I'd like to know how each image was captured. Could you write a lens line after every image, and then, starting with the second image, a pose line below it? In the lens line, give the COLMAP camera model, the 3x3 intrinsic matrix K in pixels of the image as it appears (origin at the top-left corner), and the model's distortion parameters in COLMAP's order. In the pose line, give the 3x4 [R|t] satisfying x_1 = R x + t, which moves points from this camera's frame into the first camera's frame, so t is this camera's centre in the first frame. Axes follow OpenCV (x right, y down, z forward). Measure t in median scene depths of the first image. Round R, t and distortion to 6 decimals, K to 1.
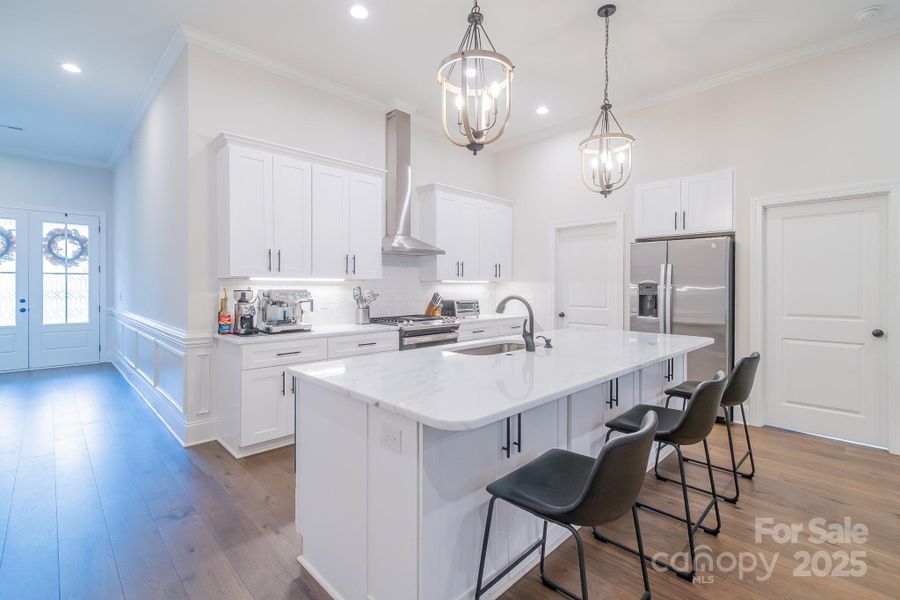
lens RADIAL K [[403.6, 0, 459.8], [0, 403.6, 294.2], [0, 0, 1]] dist [-0.000484, -0.002461]
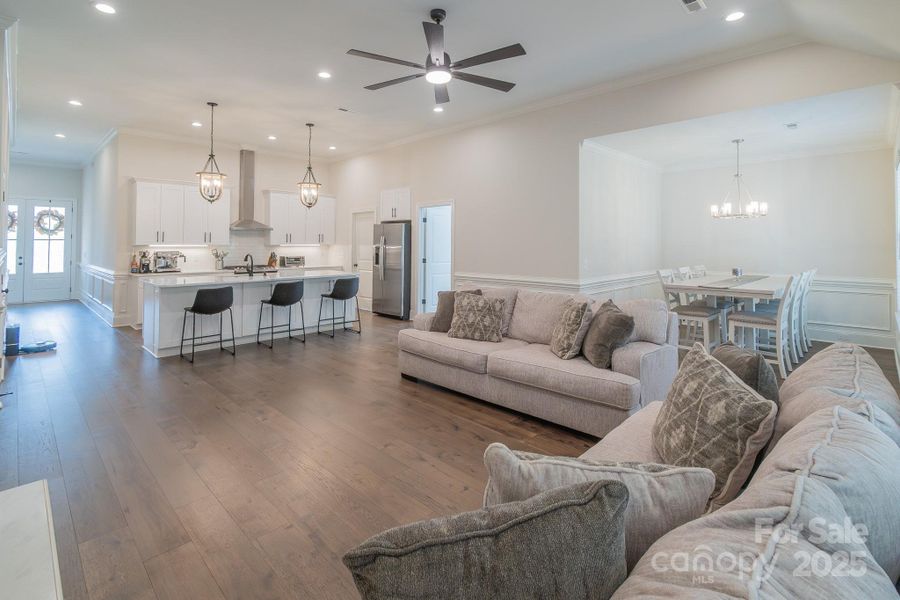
lens RADIAL K [[403.6, 0, 454.3], [0, 403.6, 238.5], [0, 0, 1]] dist [-0.000484, -0.002461]
pose [[0.999530, -0.001616, 0.030629, 0.786759], [0.002619, 0.999460, -0.032754, -0.003380], [-0.030559, 0.032818, 0.998994, -0.881045]]
